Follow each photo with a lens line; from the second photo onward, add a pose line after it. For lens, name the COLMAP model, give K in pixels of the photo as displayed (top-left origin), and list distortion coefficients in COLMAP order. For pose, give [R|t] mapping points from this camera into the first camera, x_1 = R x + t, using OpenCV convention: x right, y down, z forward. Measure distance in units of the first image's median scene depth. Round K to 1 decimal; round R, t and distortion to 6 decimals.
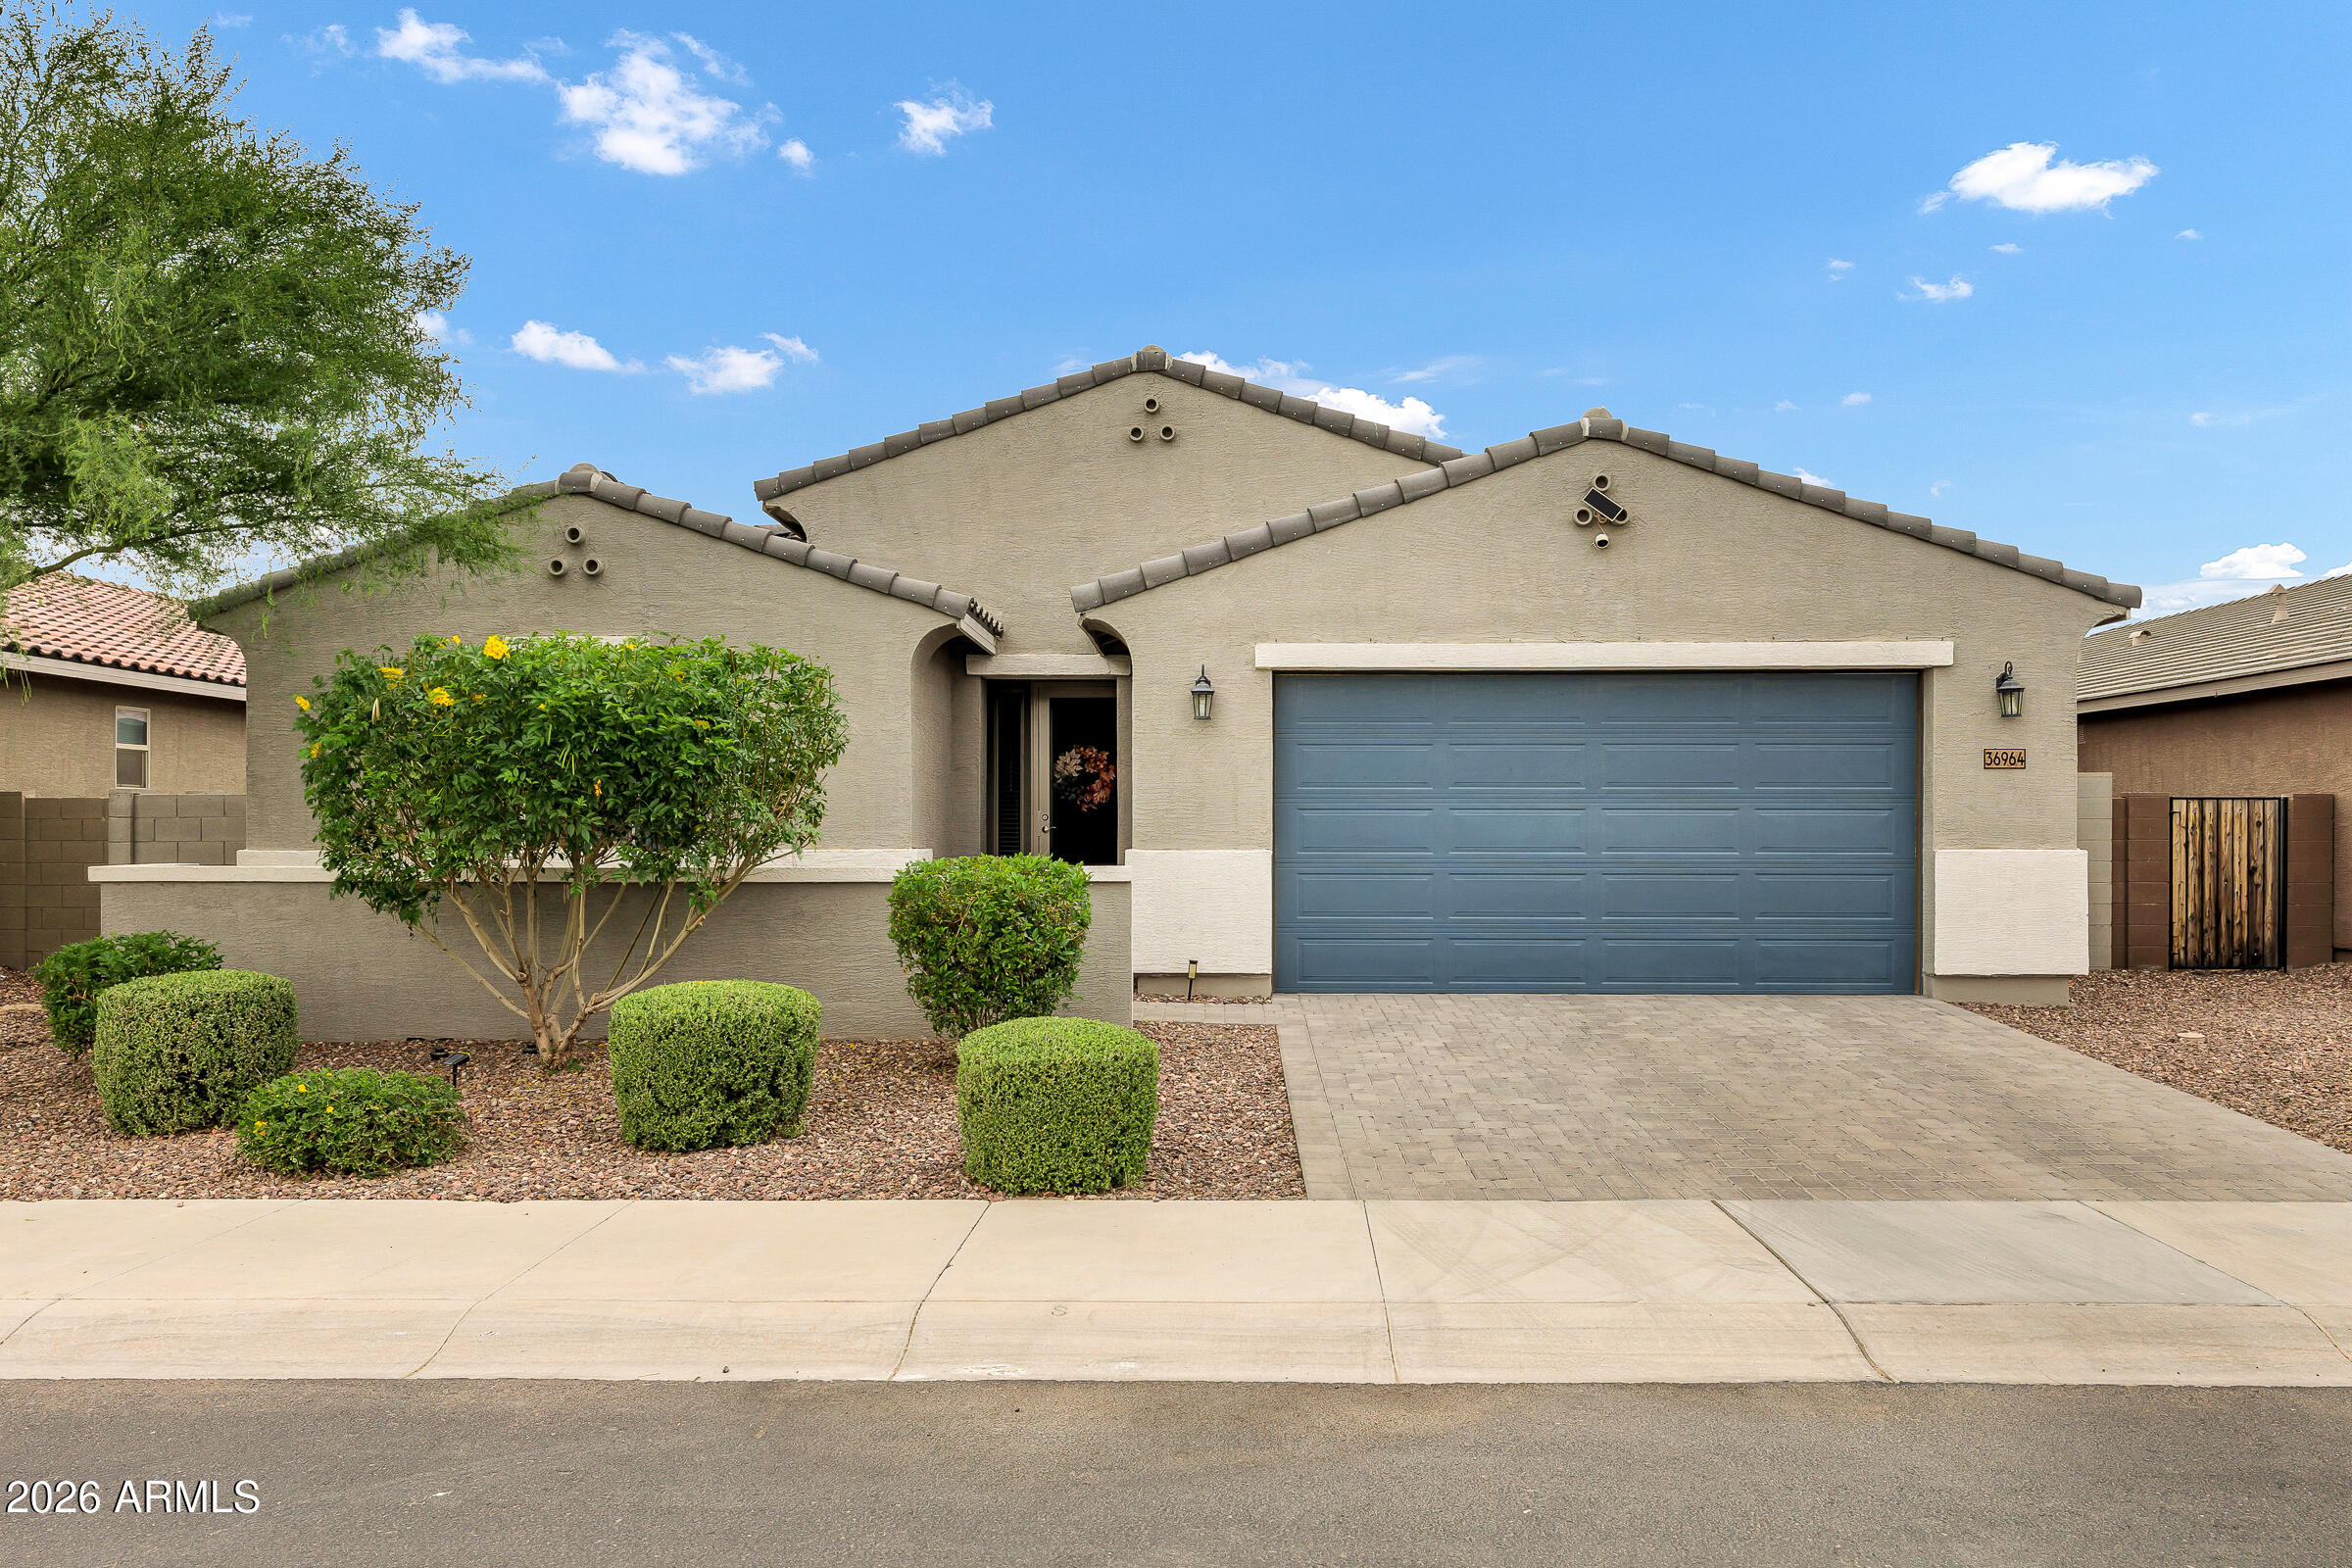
lens RADIAL K [[1739.0, 0, 1183.3], [0, 1739.0, 836.0], [0, 0, 1]] dist [0.002375, 0.000583]
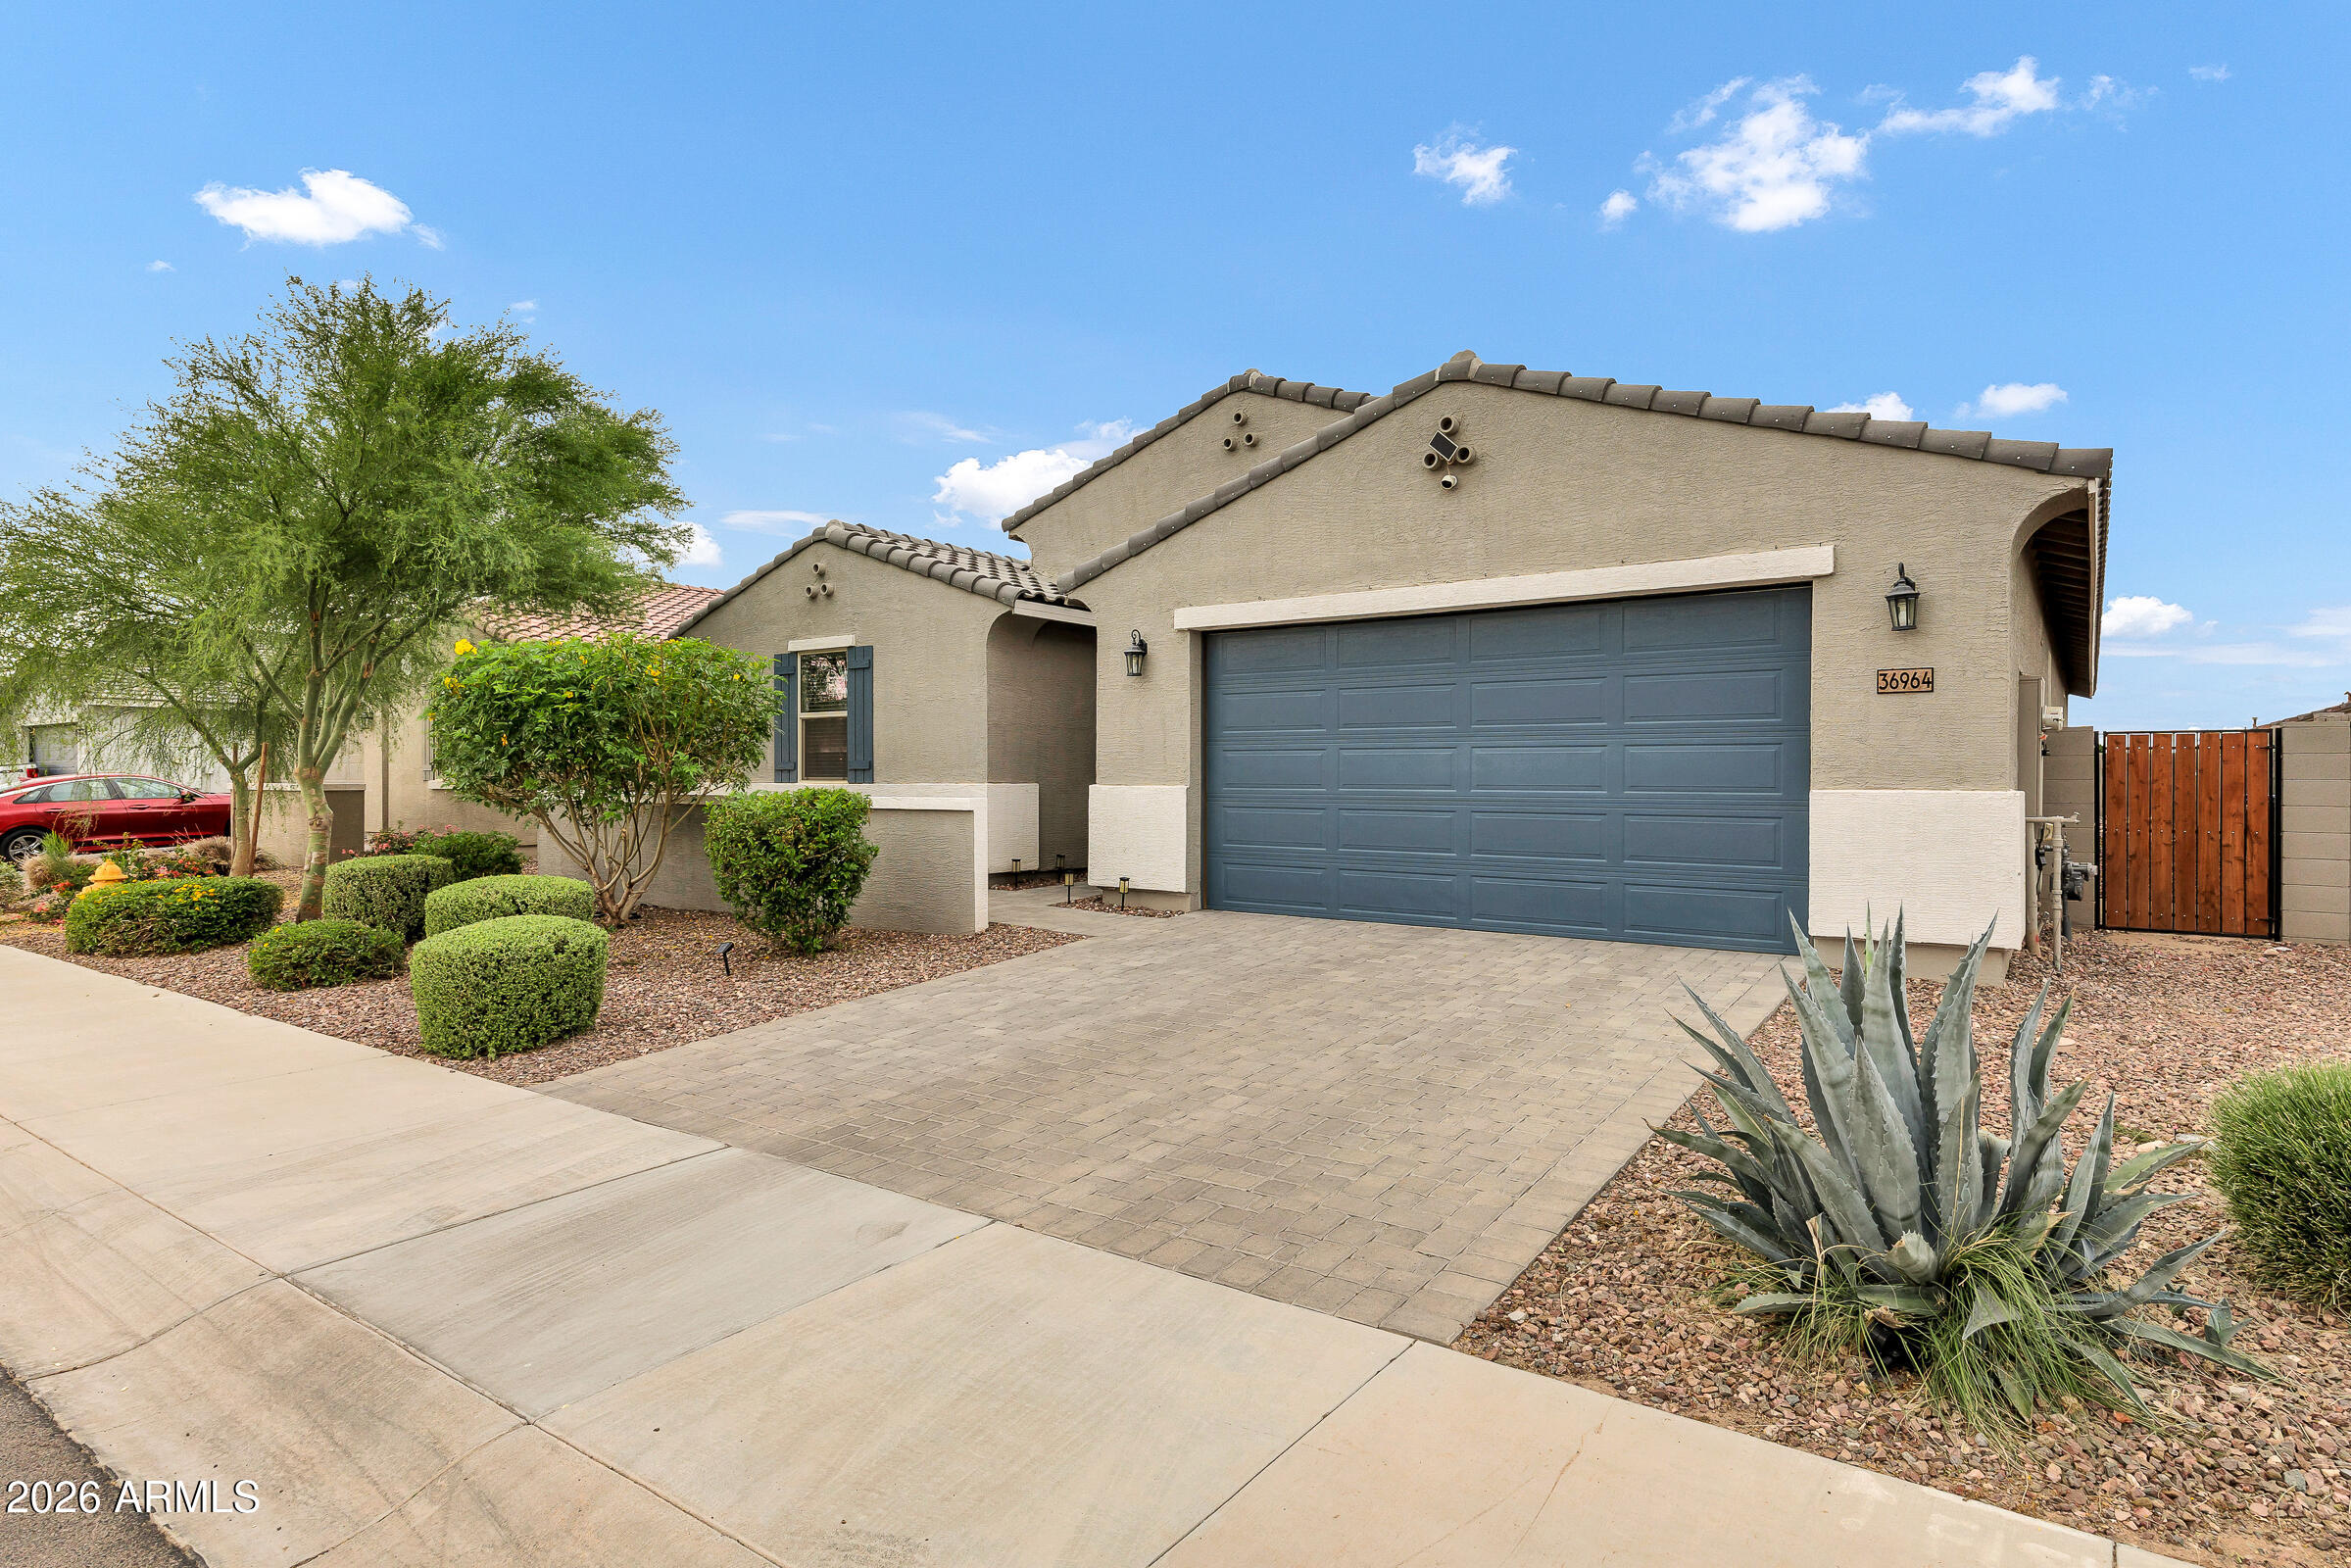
lens RADIAL K [[1224.6, 0, 1216.6], [0, 1224.6, 773.4], [0, 0, 1]] dist [0.016031, -0.000523]
pose [[0.834908, 0.000285, -0.550389, 0.517125], [-0.001715, 0.999996, -0.002084, 0.001470], [0.550386, 0.002684, 0.834906, 0.328551]]
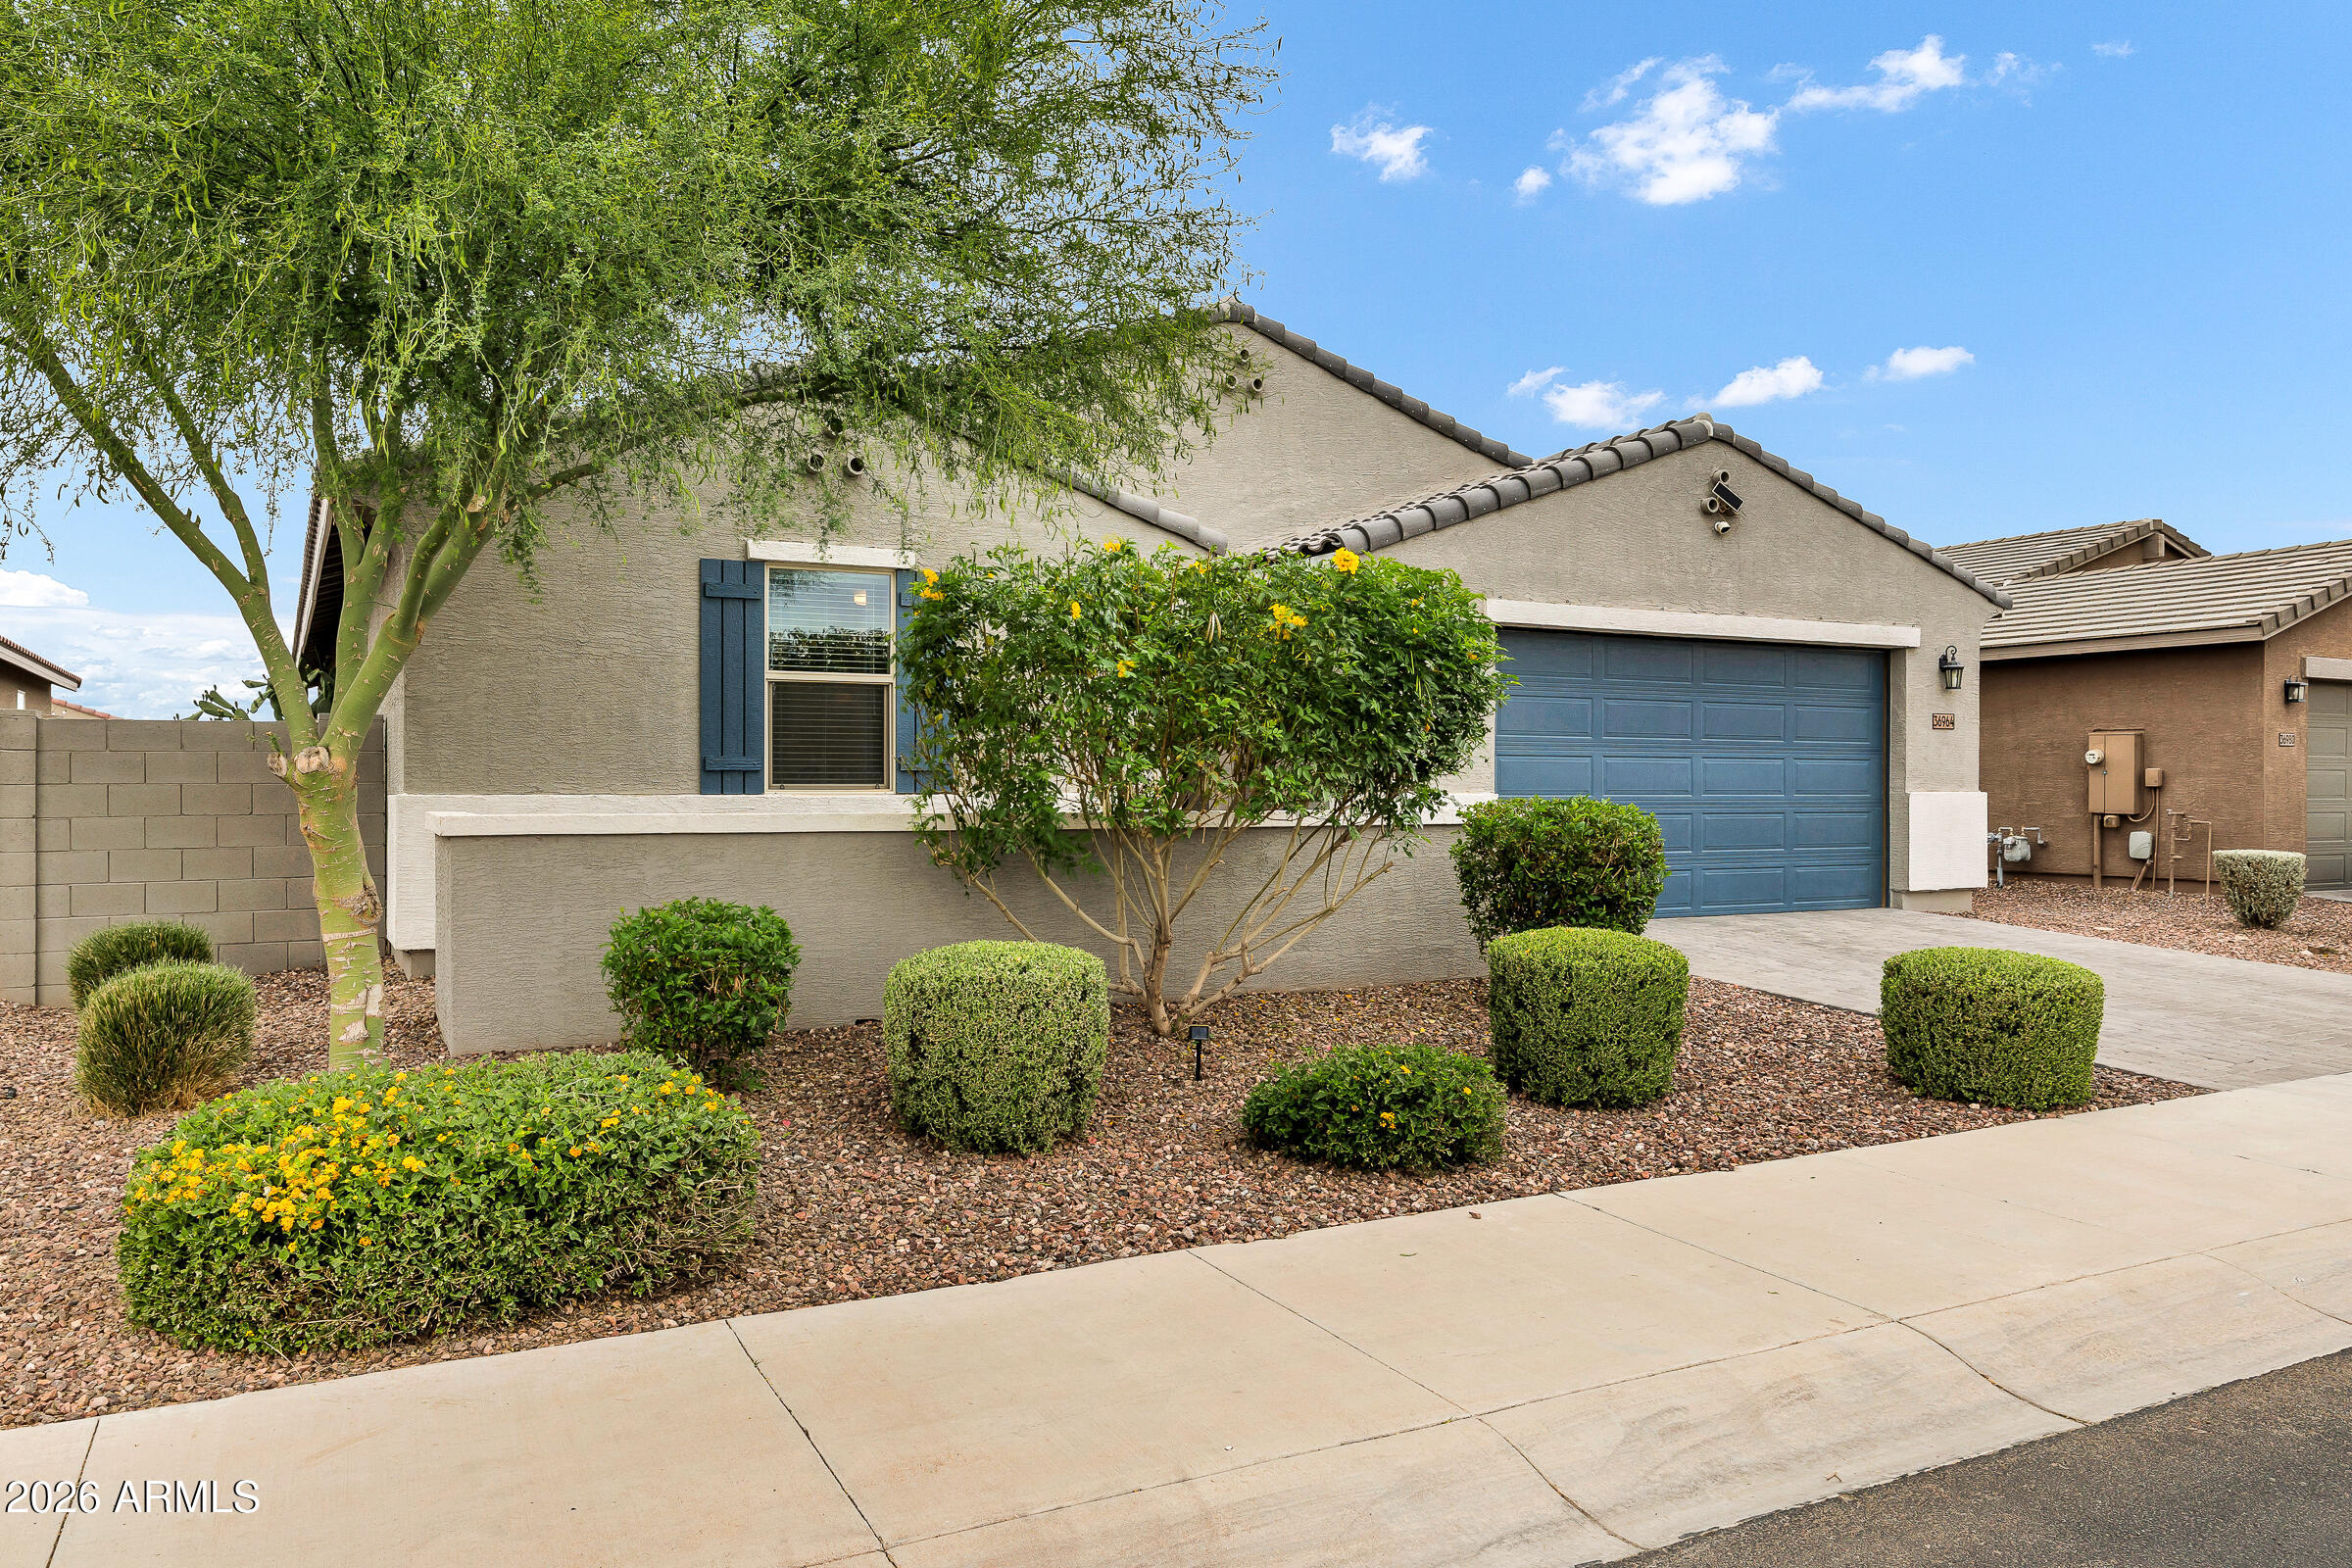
lens RADIAL K [[1640.0, 0, 1176.0], [0, 1640.0, 784.0], [0, 0, 1]] dist [0.001401, 0.000019]
pose [[0.870485, 0.001585, 0.492193, -0.615748], [-0.000420, 0.999997, -0.002478, 0.005053], [-0.492195, 0.001950, 0.870483, 0.221415]]
